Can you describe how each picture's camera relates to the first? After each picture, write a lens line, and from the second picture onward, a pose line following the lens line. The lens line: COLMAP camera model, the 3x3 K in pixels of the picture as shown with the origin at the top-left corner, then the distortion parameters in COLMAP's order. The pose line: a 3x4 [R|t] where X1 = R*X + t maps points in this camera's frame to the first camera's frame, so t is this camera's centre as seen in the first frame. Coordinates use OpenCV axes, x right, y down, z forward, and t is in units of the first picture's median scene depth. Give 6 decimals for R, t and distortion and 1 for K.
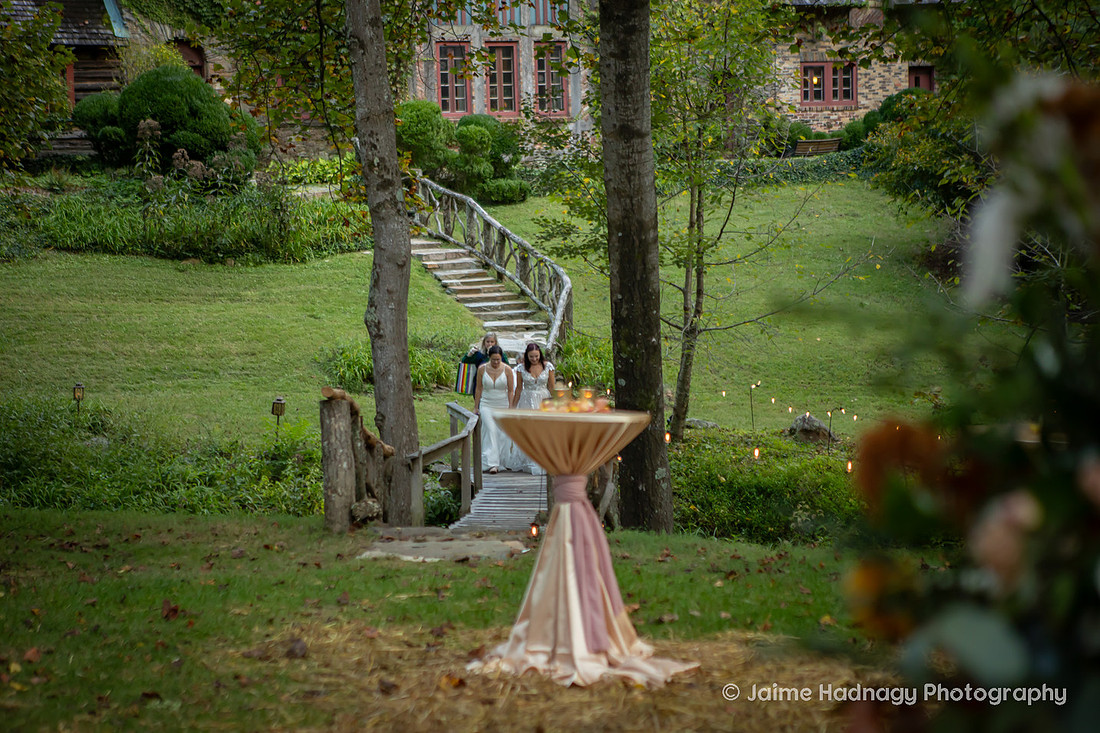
lens RADIAL K [[2087.3, 0, 550.0], [0, 2087.3, 366.5], [0, 0, 1]] dist [0.133693, 0.069662]
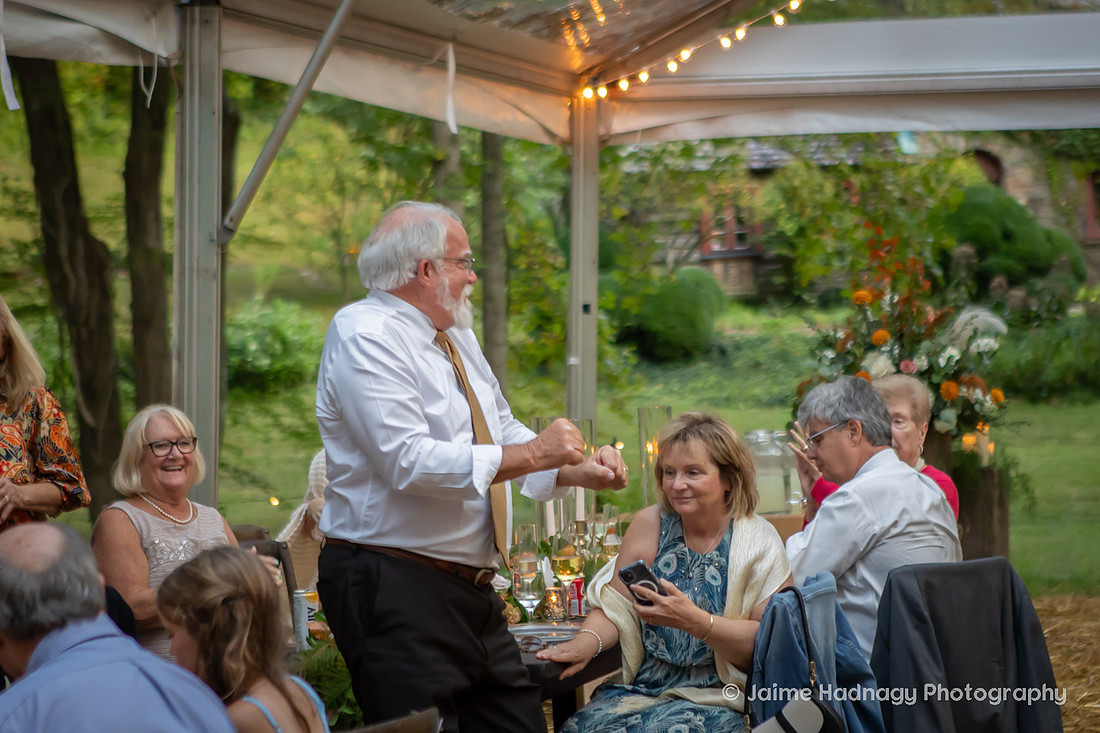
lens RADIAL K [[3136.6, 0, 566.1], [0, 3136.6, 337.1], [0, 0, 1]] dist [0.159978, 0.574931]
pose [[0.967059, -0.023357, -0.253477, -0.013448], [0.002948, 0.996742, -0.080597, 0.030007], [0.254534, 0.077195, 0.963978, -0.342590]]
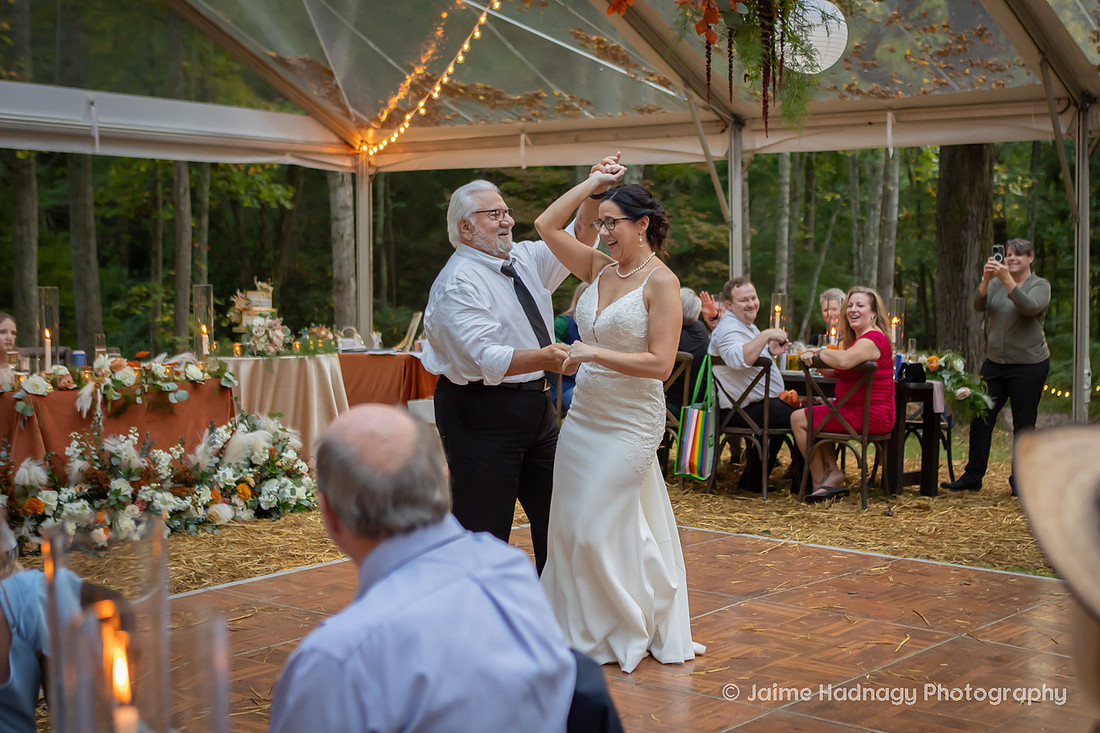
lens RADIAL K [[1608.4, 0, 666.4], [0, 1608.4, 367.1], [0, 0, 1]] dist [-0.012087, -0.015571]
pose [[0.581334, -0.063933, 0.811149, -0.097277], [0.072936, 0.996990, 0.026309, 0.024981], [-0.810390, 0.043868, 0.584247, -0.279455]]
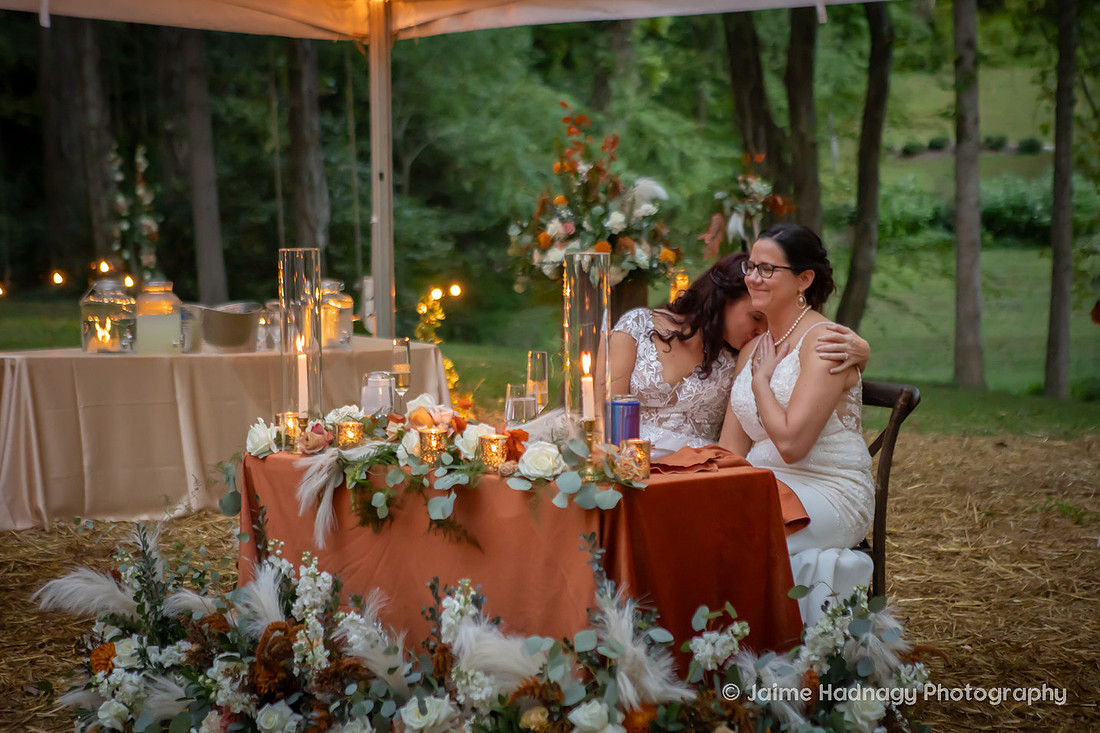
lens RADIAL K [[2166.8, 0, 550.0], [0, 2166.8, 366.5], [0, 0, 1]] dist [0.151196, 0.159232]
pose [[0.755470, 0.034820, -0.654258, 0.126904], [-0.041879, 0.999111, 0.004816, 0.020768], [0.653844, 0.023761, 0.756256, -0.191849]]
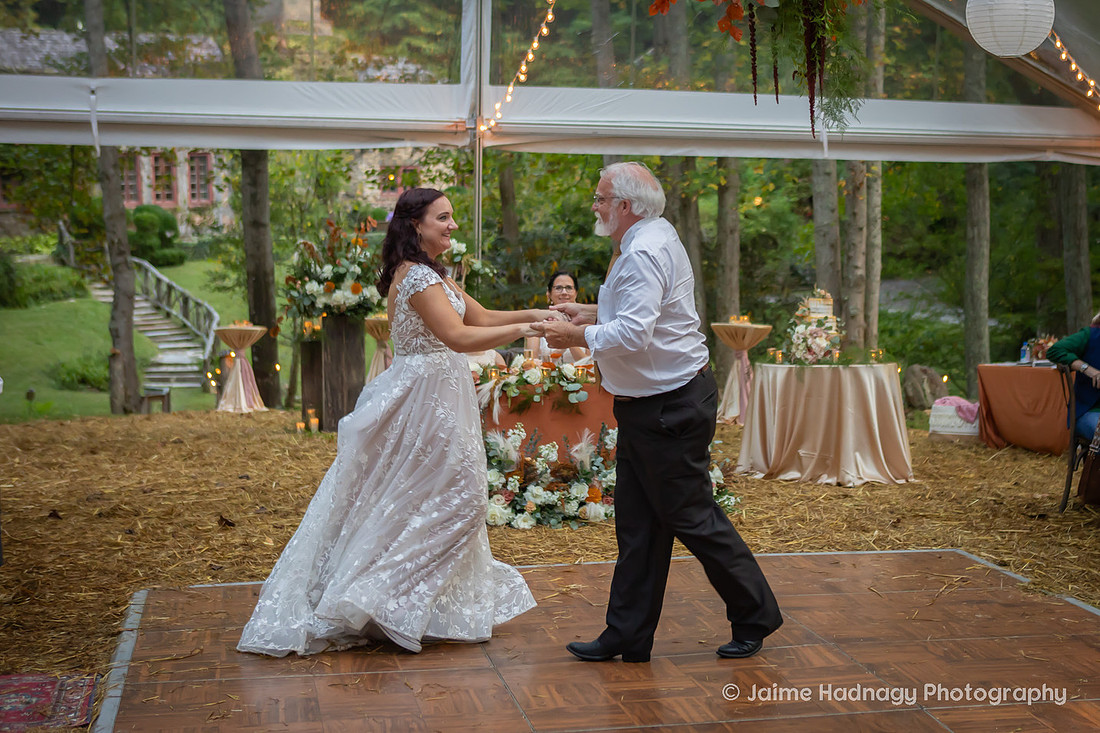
lens RADIAL K [[1841.3, 0, 717.8], [0, 1841.3, 260.9], [0, 0, 1]] dist [-0.012157, 0.082695]
pose [[0.960180, -0.010011, 0.279204, -0.014044], [0.032667, 0.996526, -0.076613, 0.031253], [-0.277467, 0.082683, 0.957171, -0.356000]]
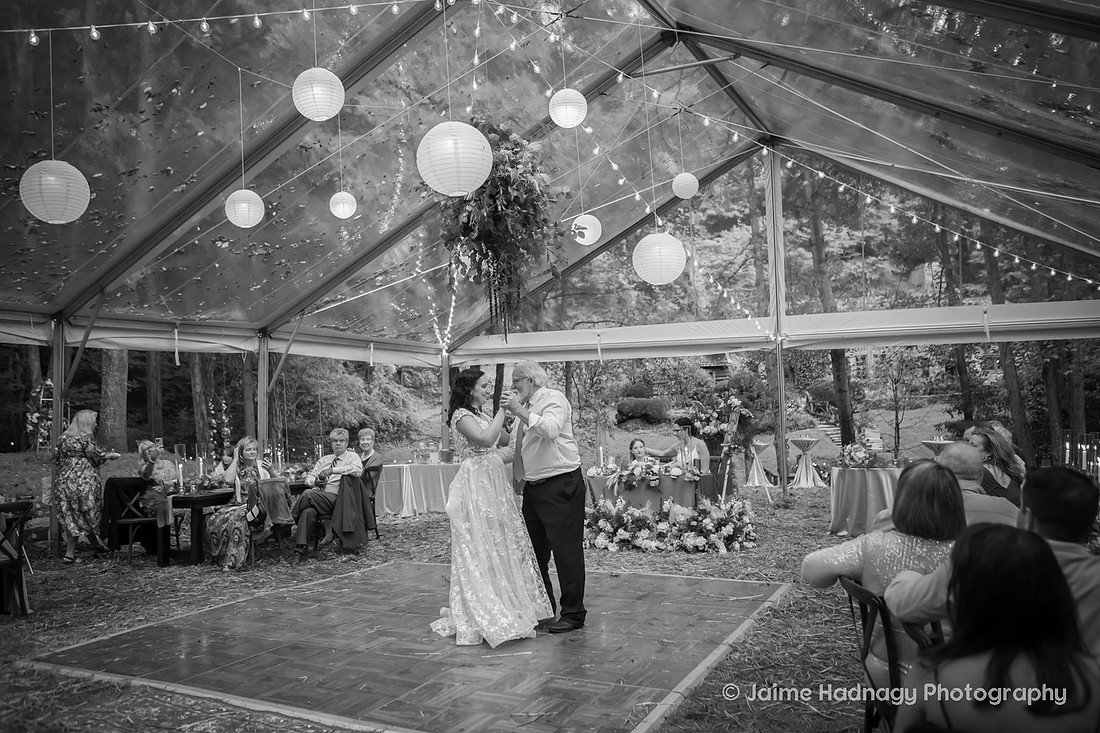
lens RADIAL K [[898.0, 0, 550.0], [0, 898.0, 366.5], [0, 0, 1]] dist [-0.094968, 0.103919]
pose [[0.908755, -0.051468, -0.414143, 0.114094], [-0.005533, 0.990793, -0.135272, 0.031455], [0.417293, 0.125221, 0.900104, -0.328745]]
